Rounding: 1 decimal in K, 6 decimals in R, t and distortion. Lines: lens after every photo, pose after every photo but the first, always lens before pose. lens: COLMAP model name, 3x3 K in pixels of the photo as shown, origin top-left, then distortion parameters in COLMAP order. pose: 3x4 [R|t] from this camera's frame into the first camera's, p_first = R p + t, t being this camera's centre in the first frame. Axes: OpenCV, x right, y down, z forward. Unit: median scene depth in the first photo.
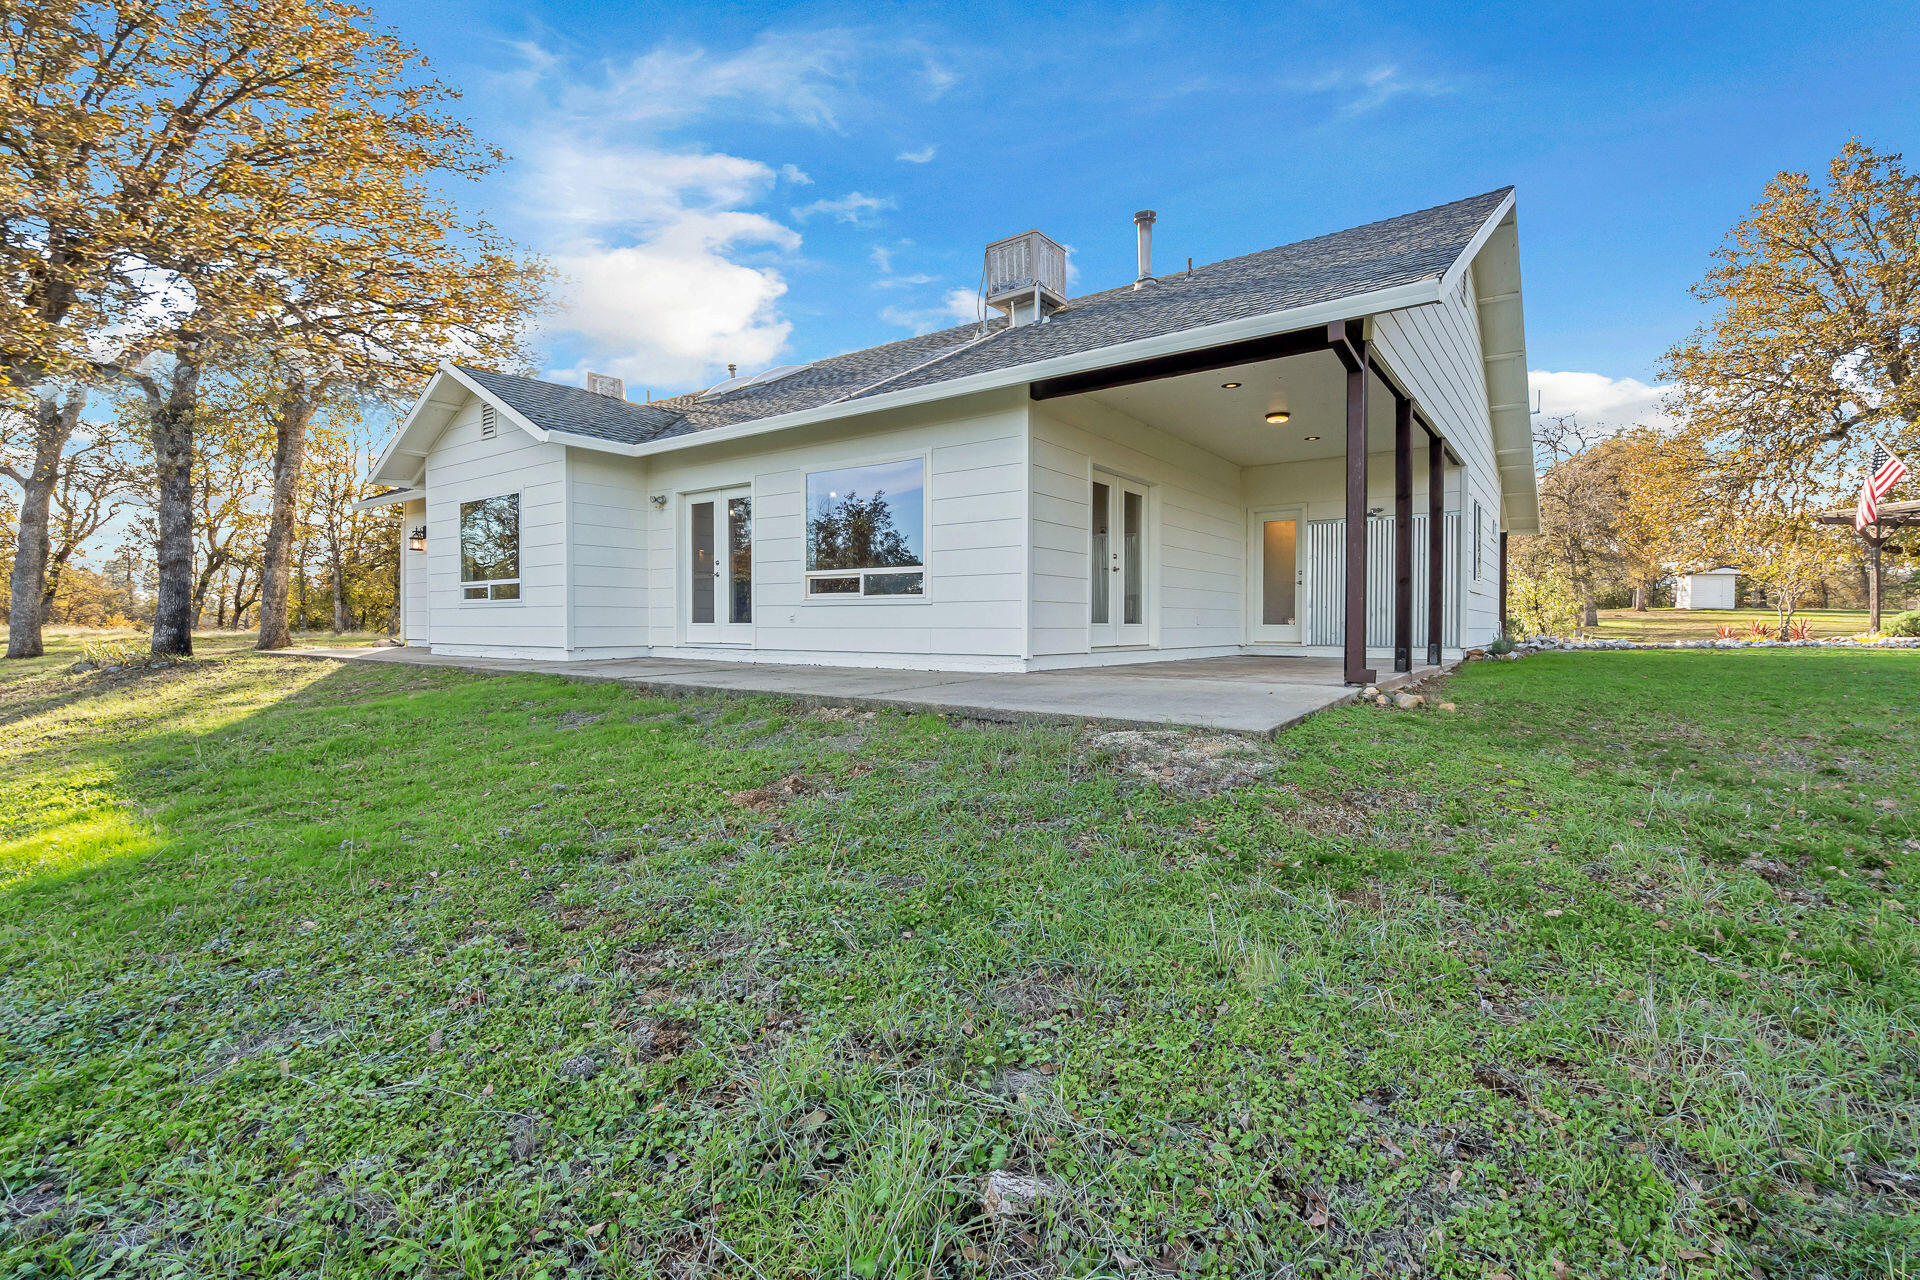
lens RADIAL K [[880.5, 0, 958.5], [0, 880.5, 635.3], [0, 0, 1]] dist [0.000737, 0.001090]
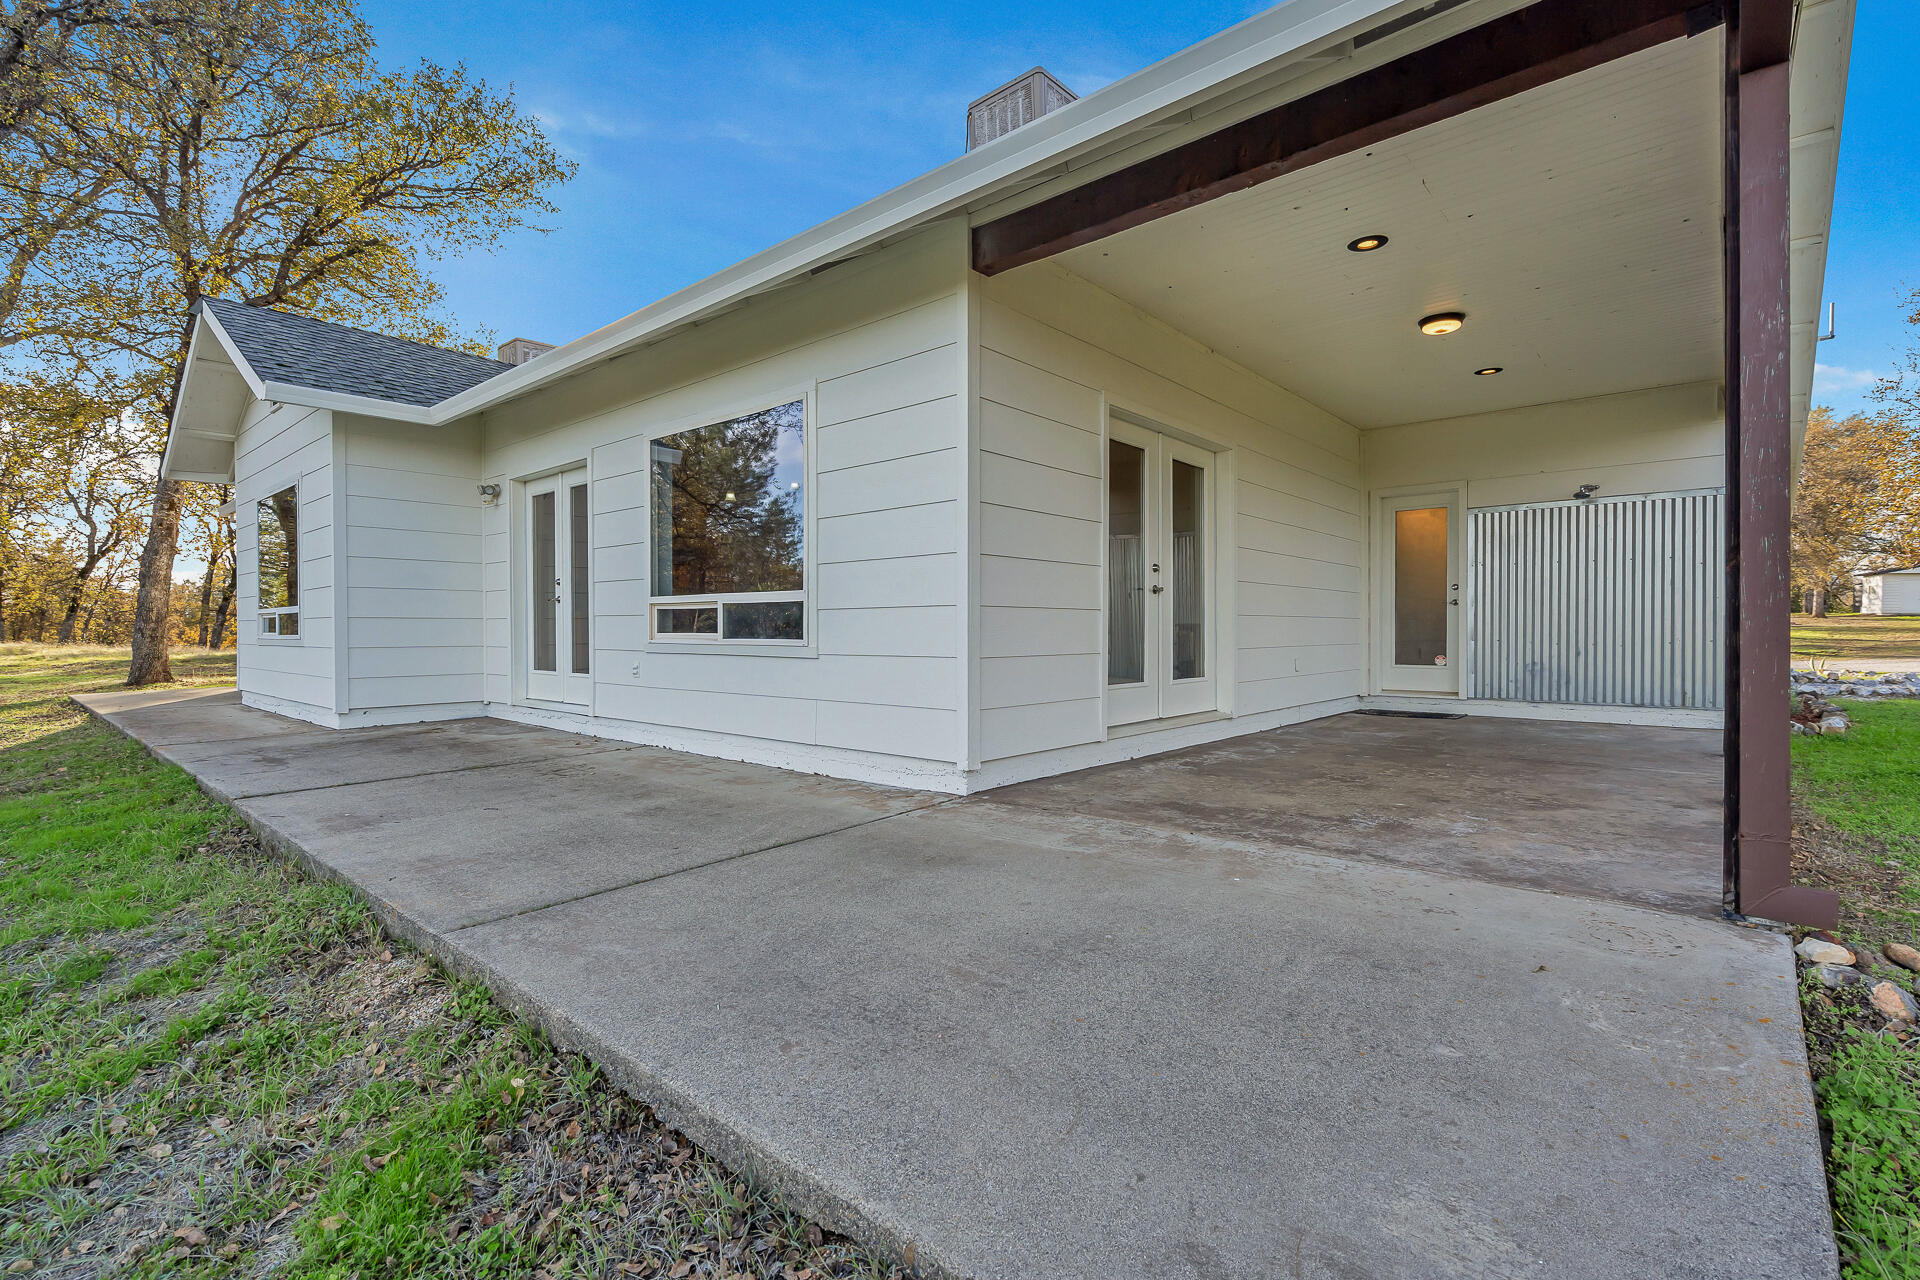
lens RADIAL K [[880.5, 0, 959.6], [0, 880.5, 635.5], [0, 0, 1]] dist [0.000737, 0.001090]
pose [[0.995983, -0.002748, -0.089499, 0.095318], [0.002278, 0.999983, -0.005345, -0.039754], [0.089512, 0.005120, 0.995973, 0.380949]]
